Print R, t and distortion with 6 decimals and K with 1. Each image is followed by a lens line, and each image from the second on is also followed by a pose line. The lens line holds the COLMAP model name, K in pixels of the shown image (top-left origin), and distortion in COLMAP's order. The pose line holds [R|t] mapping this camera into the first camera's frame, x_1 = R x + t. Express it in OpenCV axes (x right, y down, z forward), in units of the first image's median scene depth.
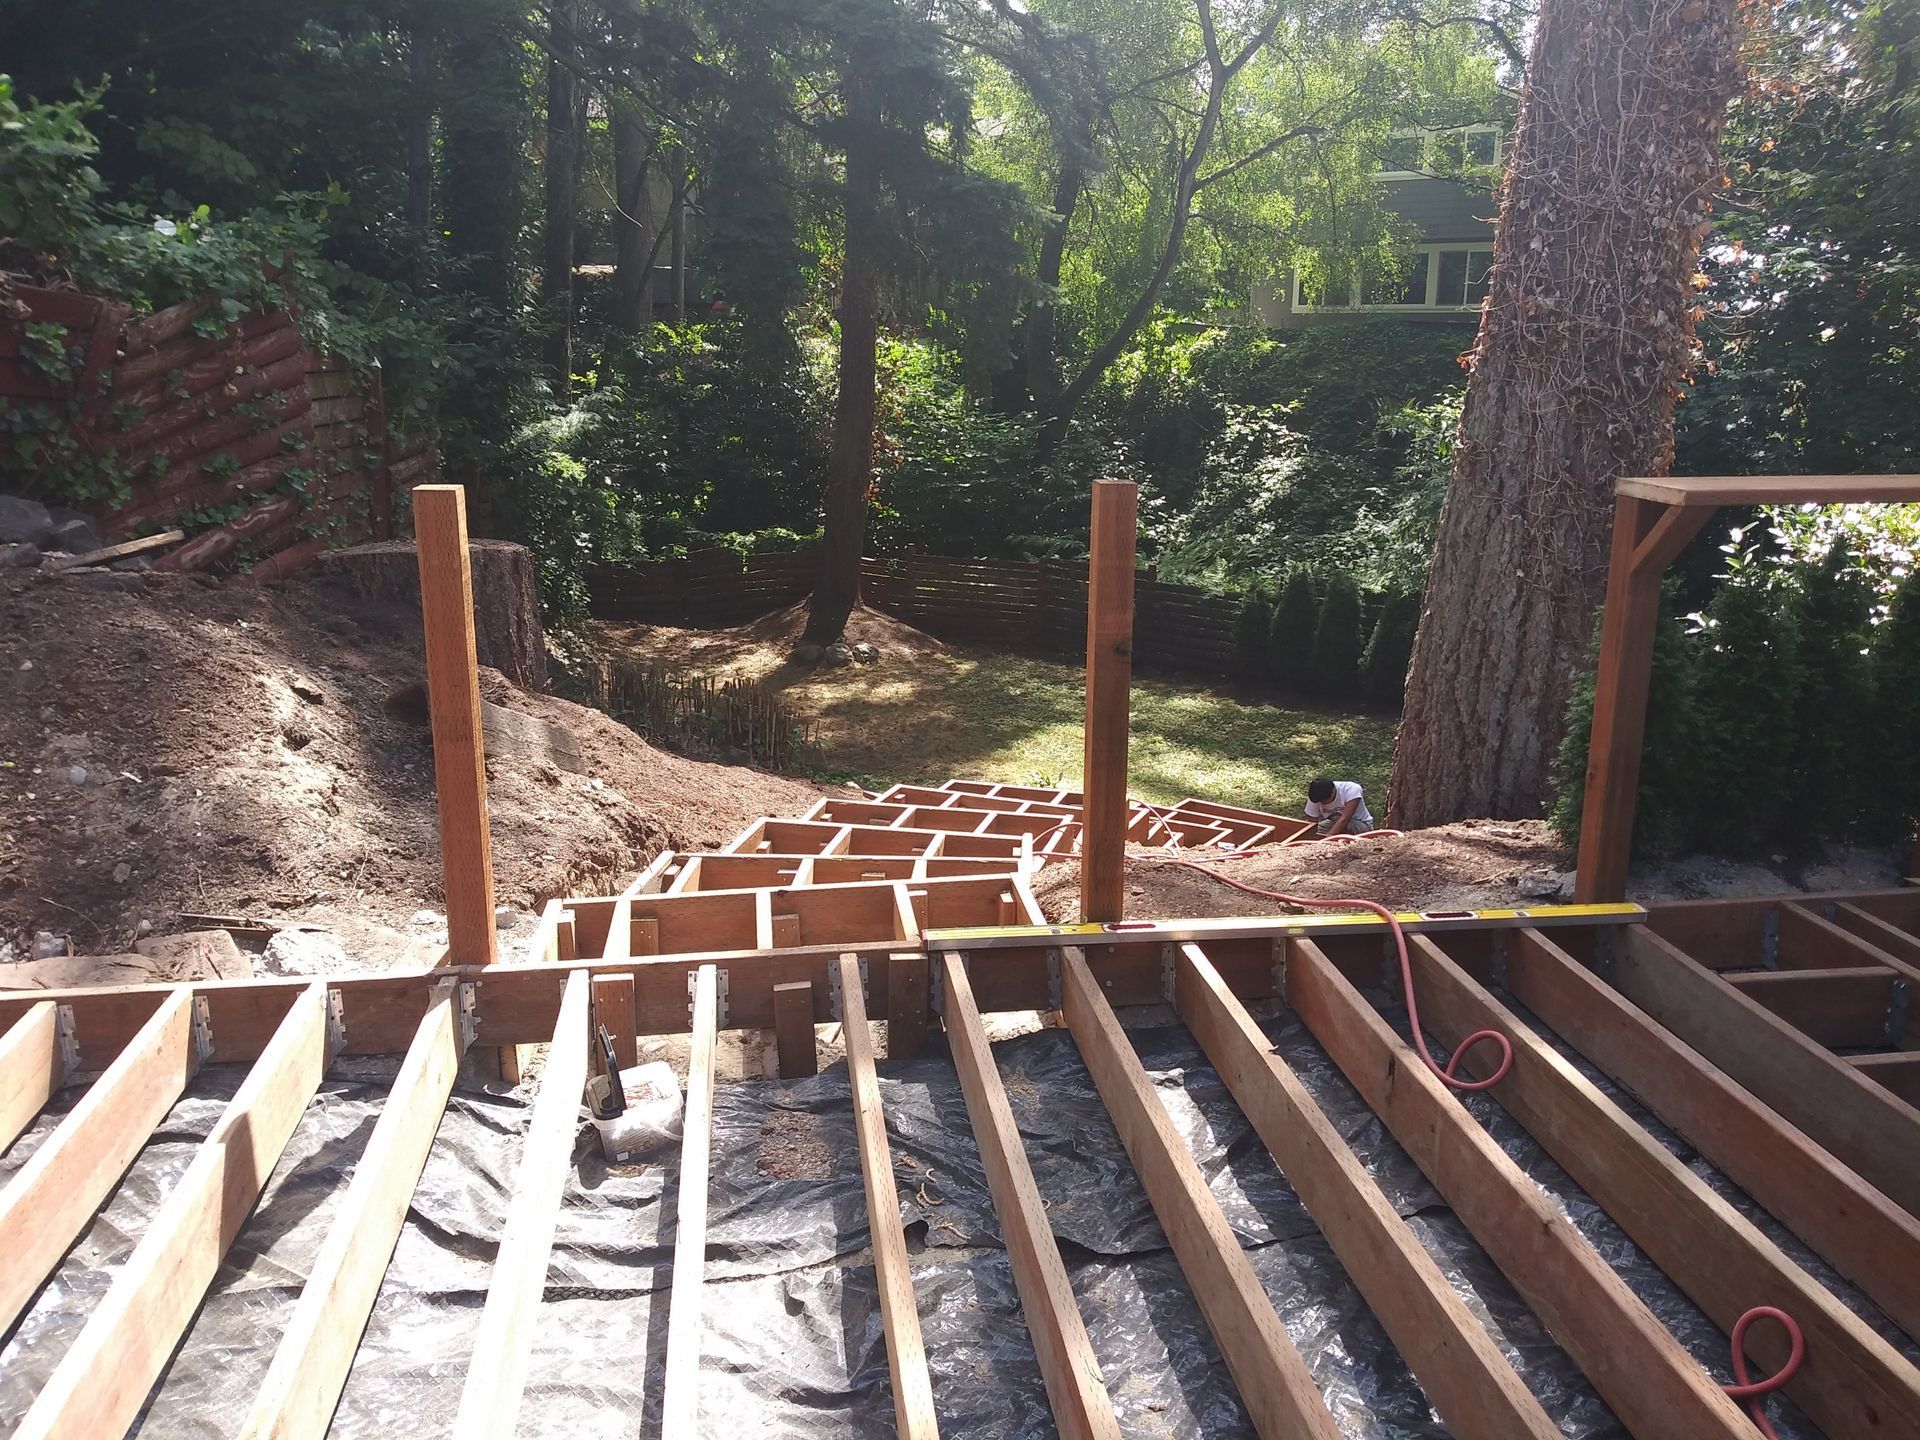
lens RADIAL K [[1466.5, 0, 974.7], [0, 1466.5, 716.3], [0, 0, 1]] dist [0.023366, -0.046543]
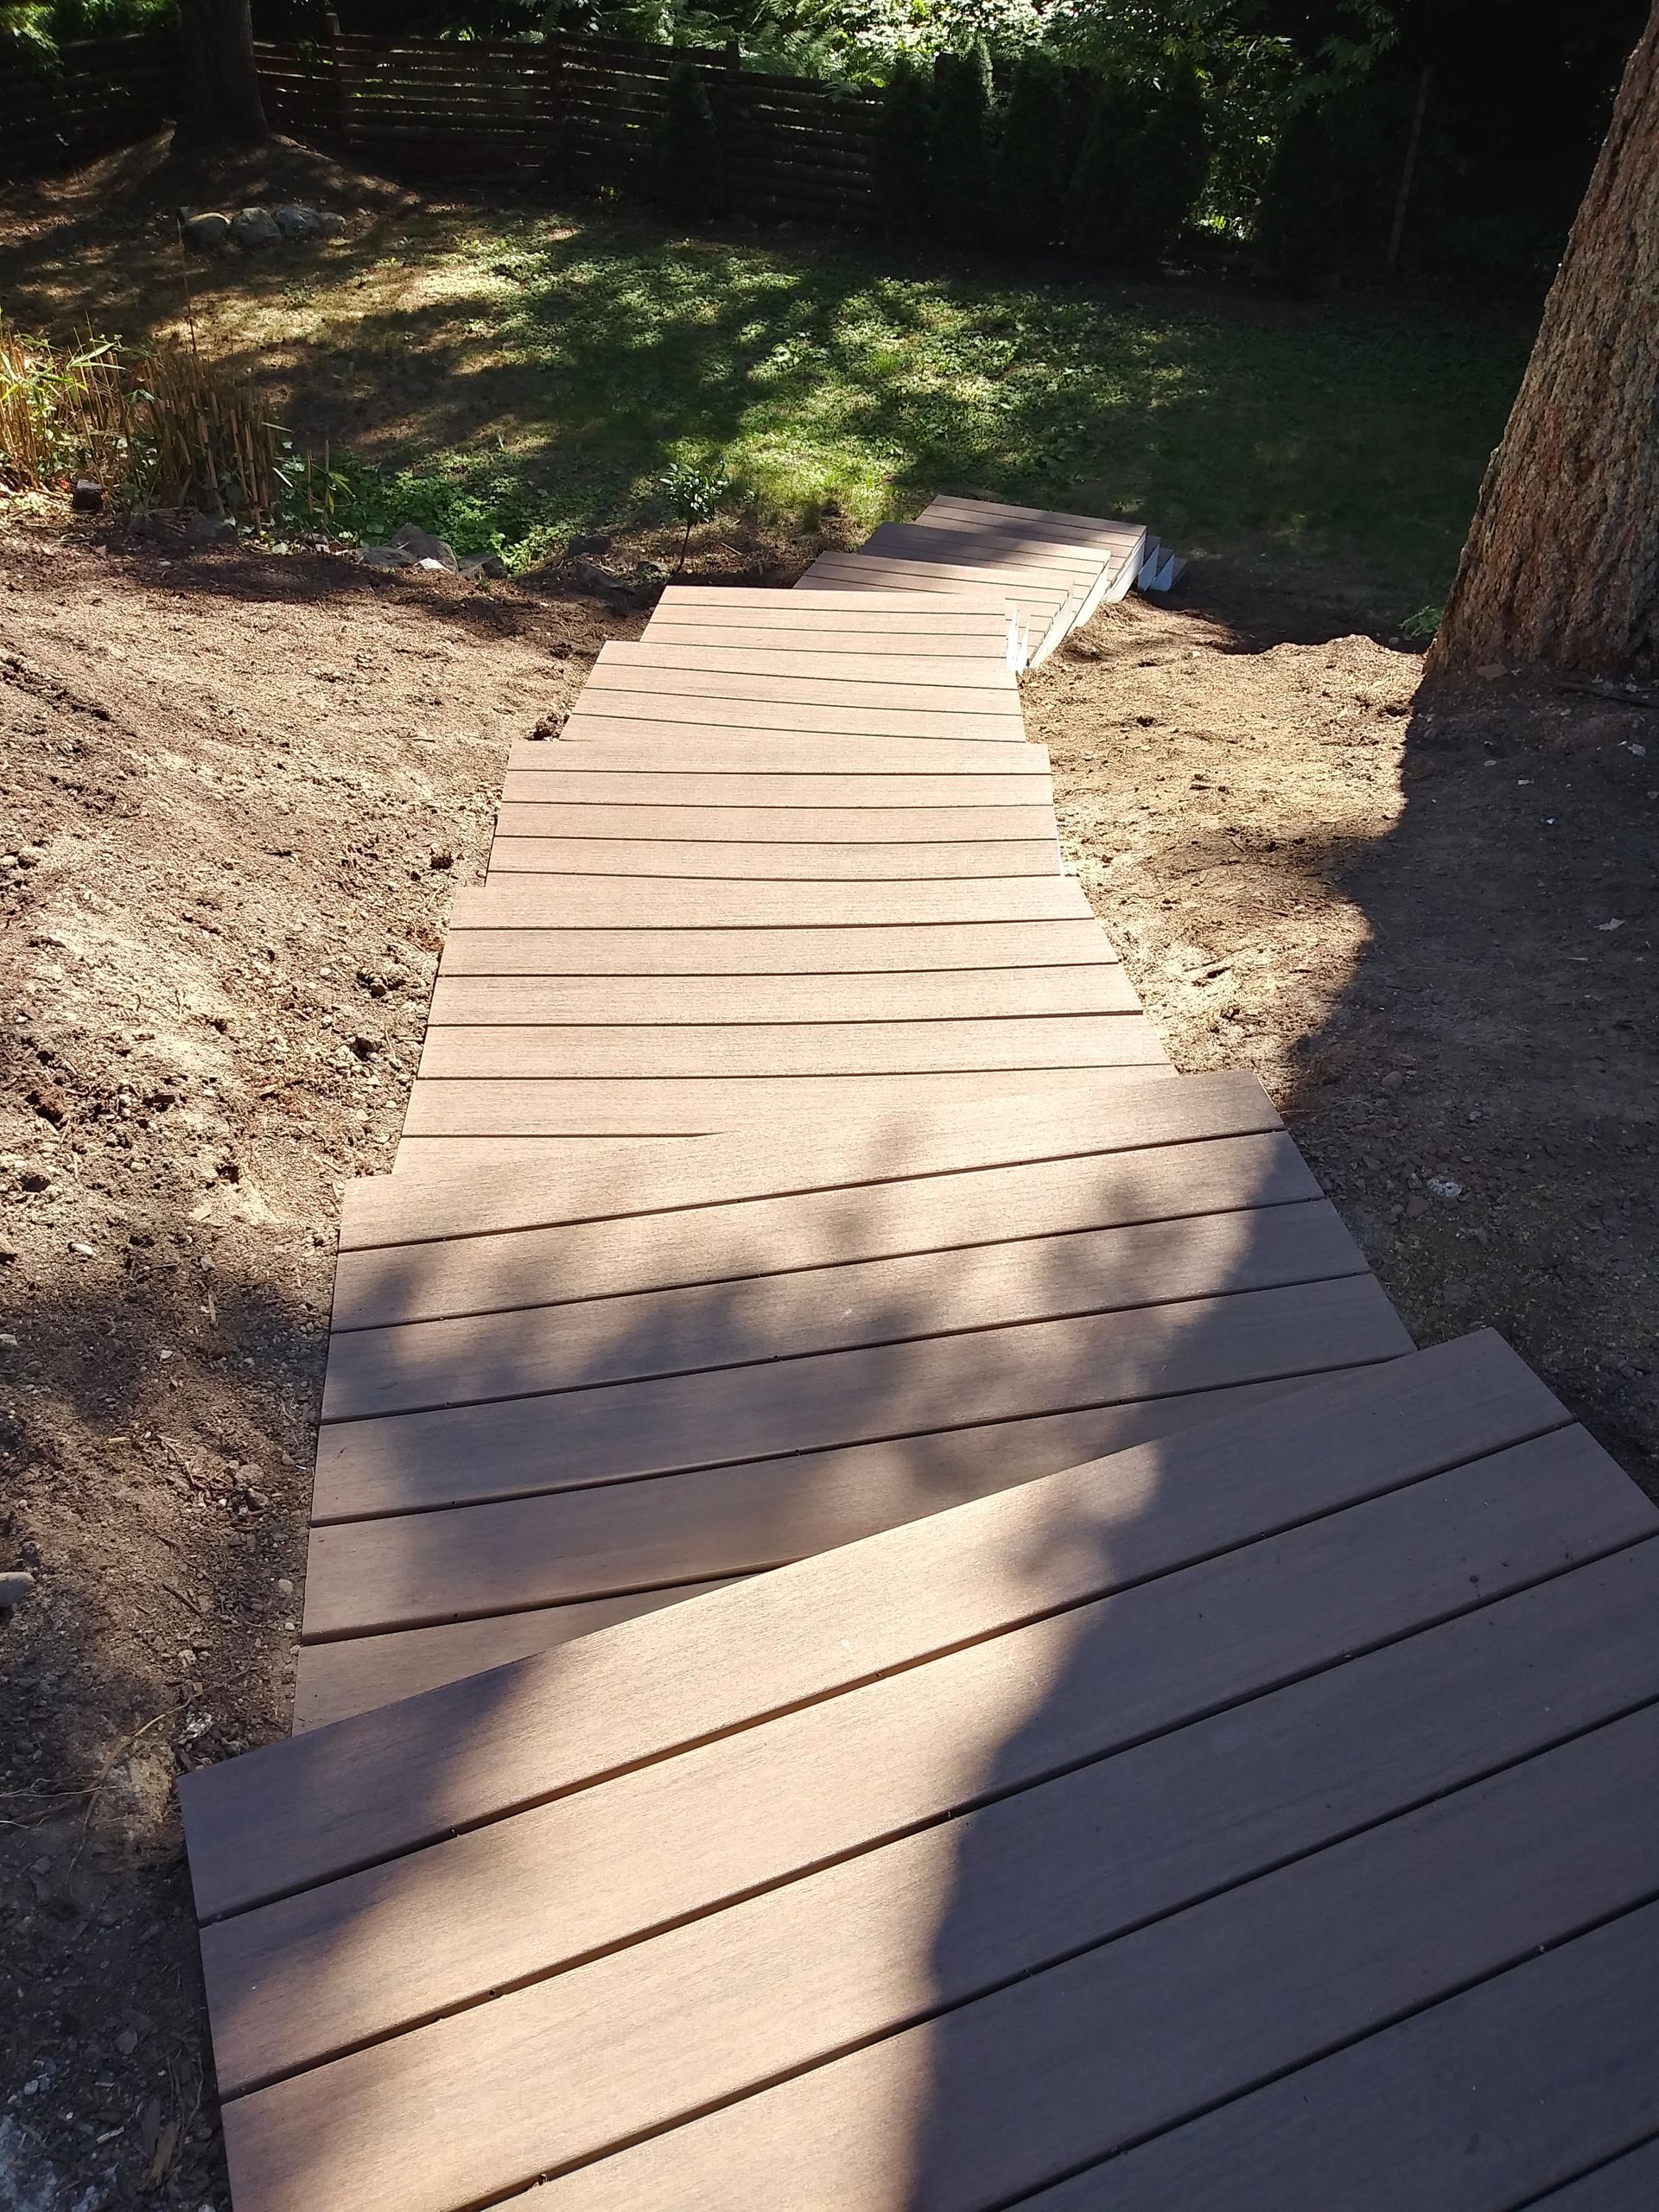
lens RADIAL K [[1689.6, 0, 832.4], [0, 1689.6, 1061.2], [0, 0, 1]] dist [0.023366, -0.046543]
pose [[0.970917, -0.159001, 0.178993, -0.123447], [0.063798, 0.892415, 0.446682, -0.102220], [-0.230760, -0.422271, 0.876605, 0.459177]]
